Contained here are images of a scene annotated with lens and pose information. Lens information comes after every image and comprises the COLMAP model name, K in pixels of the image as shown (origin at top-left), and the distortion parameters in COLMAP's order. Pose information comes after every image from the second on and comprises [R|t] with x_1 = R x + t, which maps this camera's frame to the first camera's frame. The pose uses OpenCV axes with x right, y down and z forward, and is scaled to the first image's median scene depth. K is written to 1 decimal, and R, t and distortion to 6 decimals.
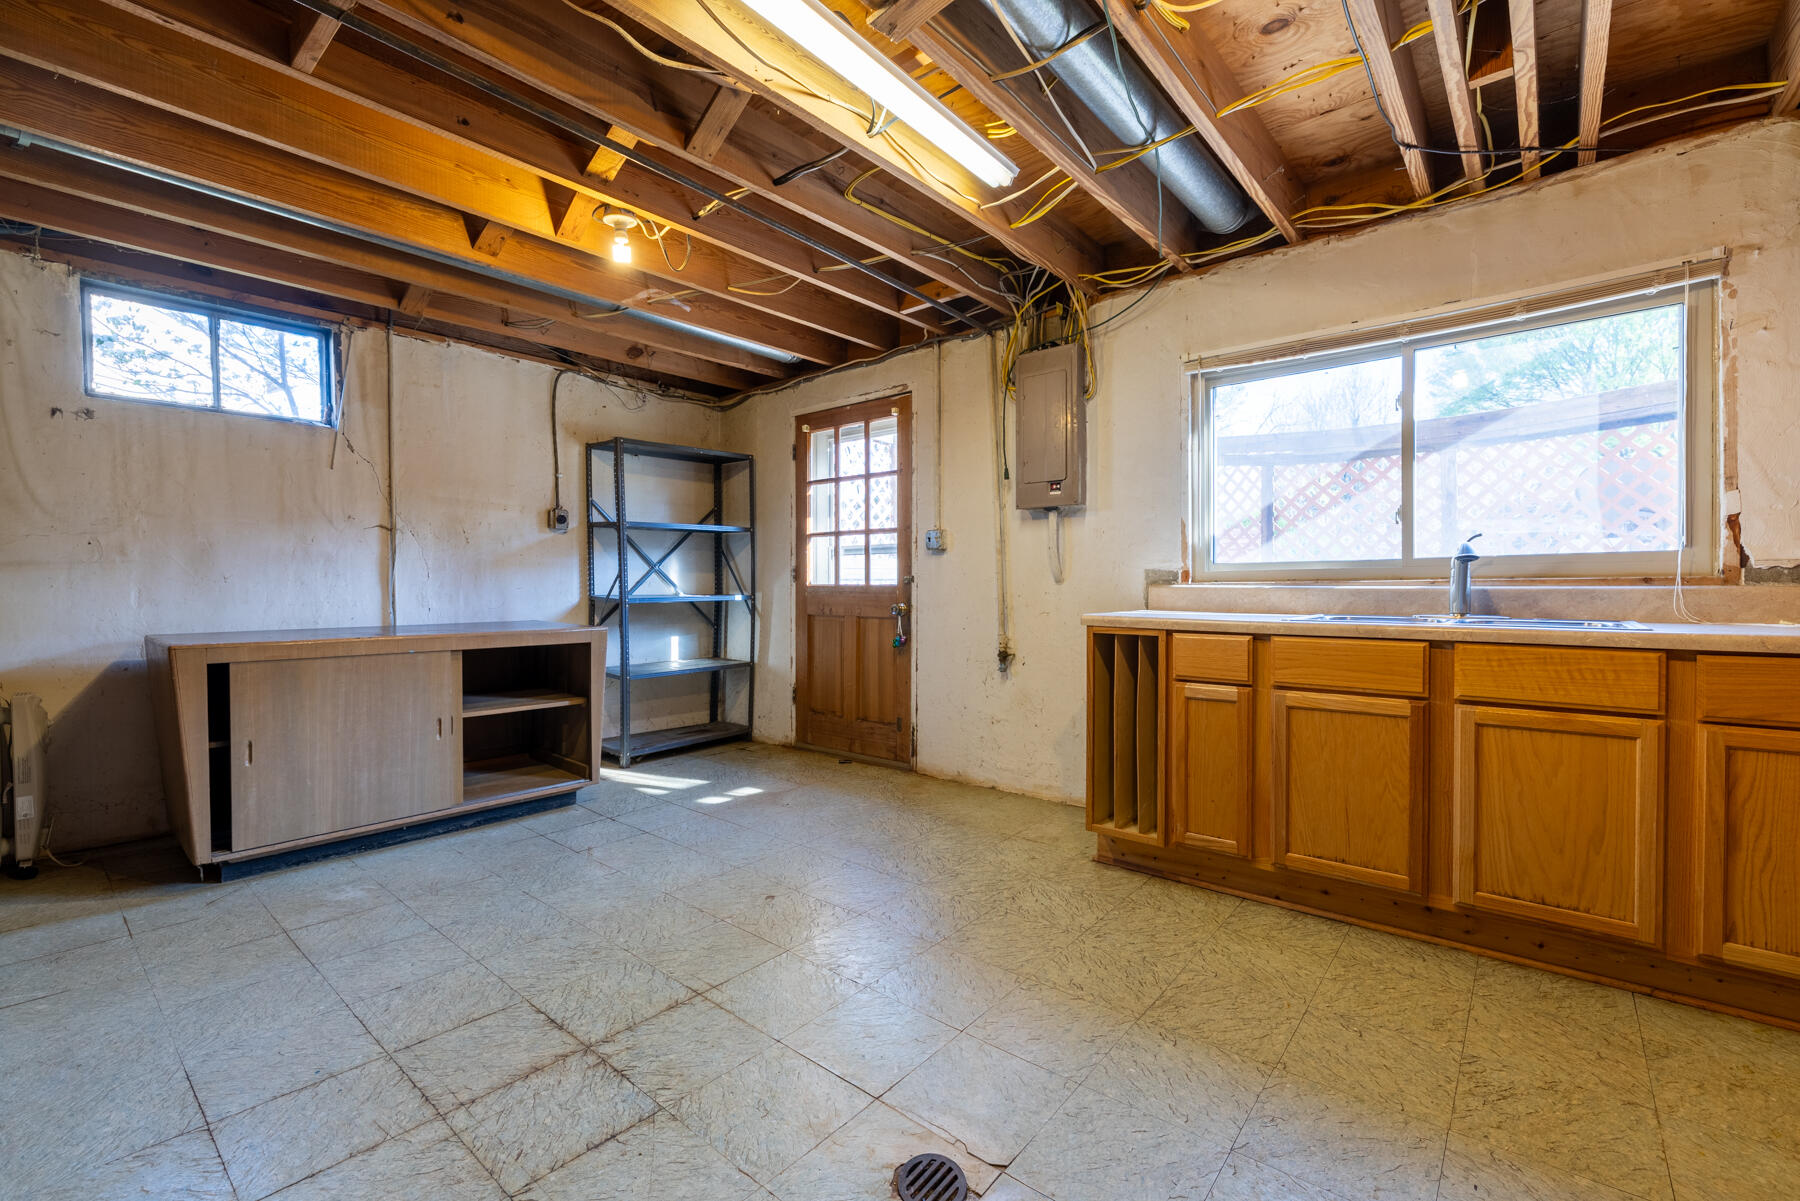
lens RADIAL K [[774.3, 0, 900.0], [0, 774.3, 600.5], [0, 0, 1]] dist [0.000074, -0.000211]
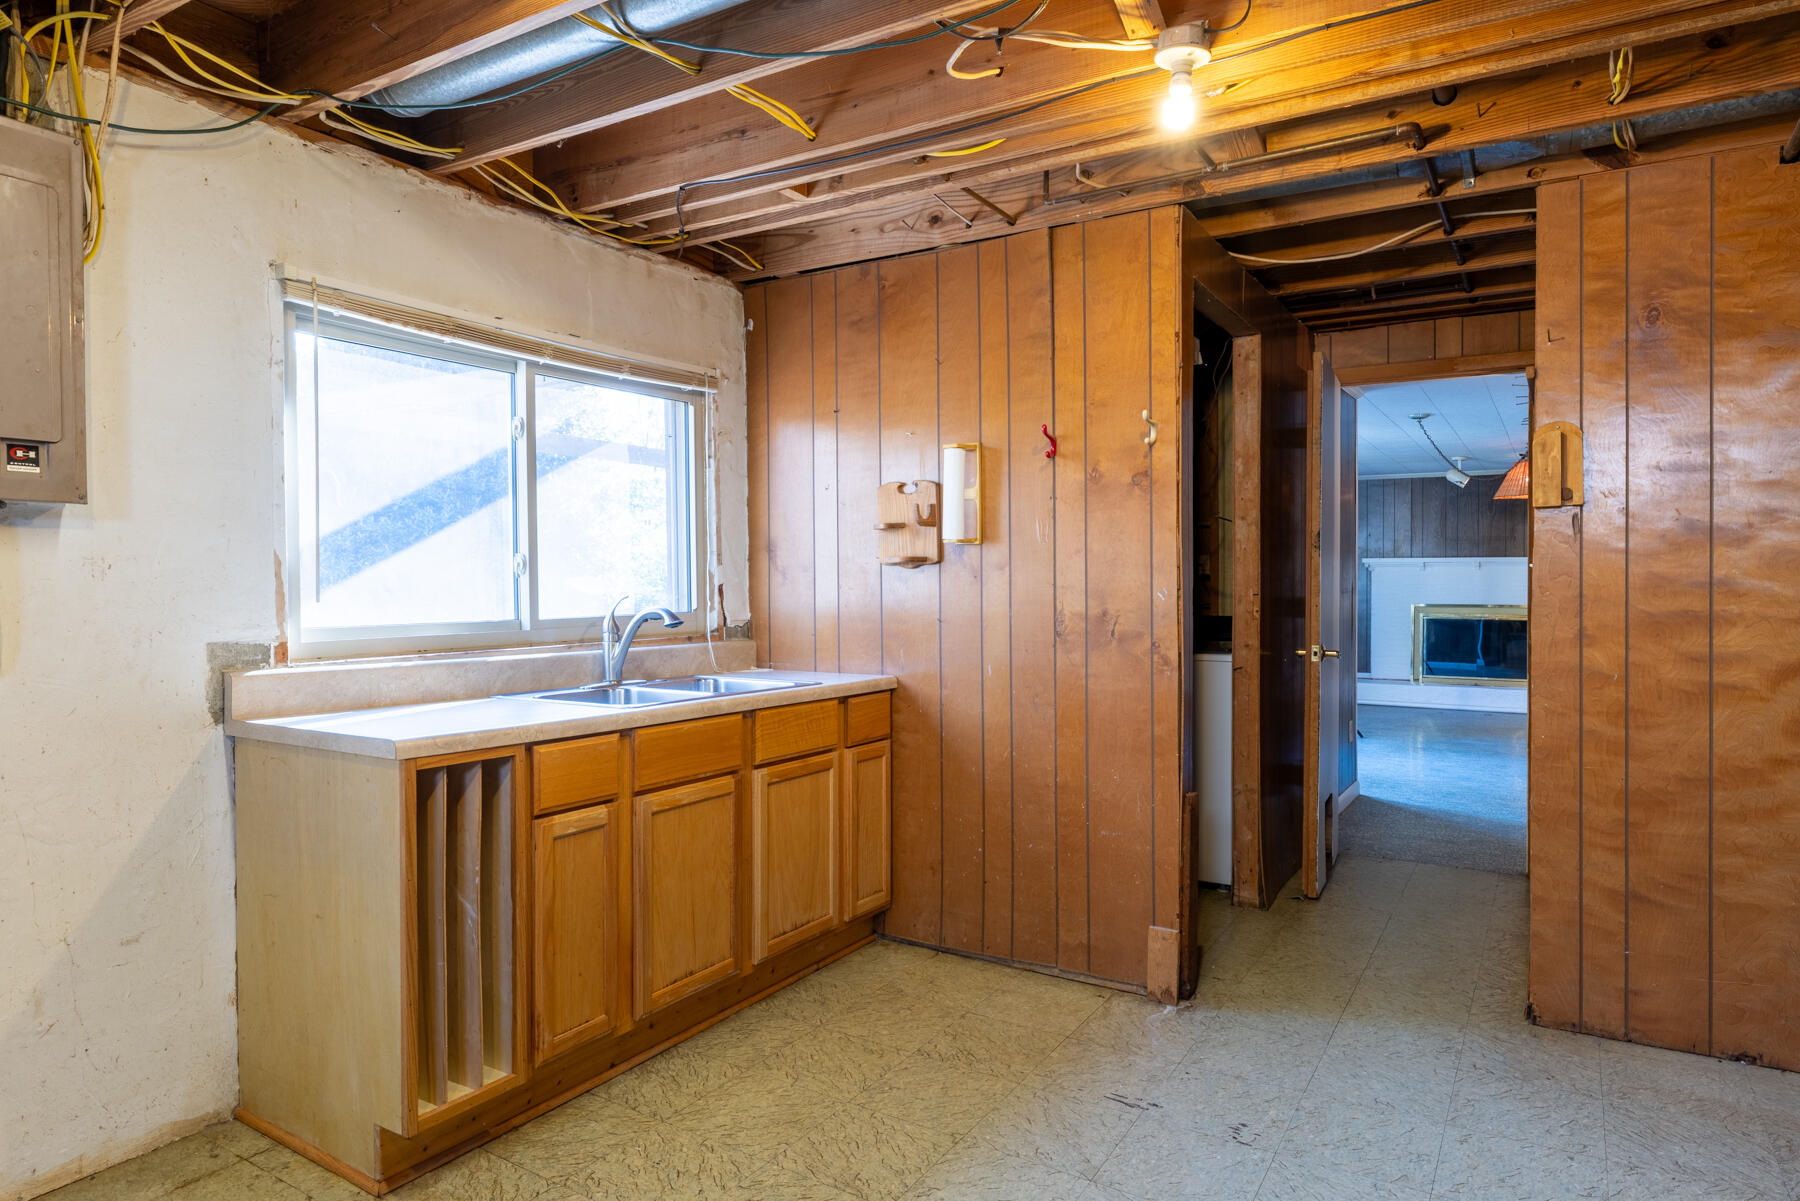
lens RADIAL K [[1081.5, 0, 900.0], [0, 1081.5, 600.5], [0, 0, 1]] dist [-0.001738, -0.000719]
pose [[-0.145400, -0.010633, 0.989316, -0.613794], [0.022105, 0.999658, 0.013993, -0.090126], [-0.989126, 0.023904, -0.145115, 0.849095]]
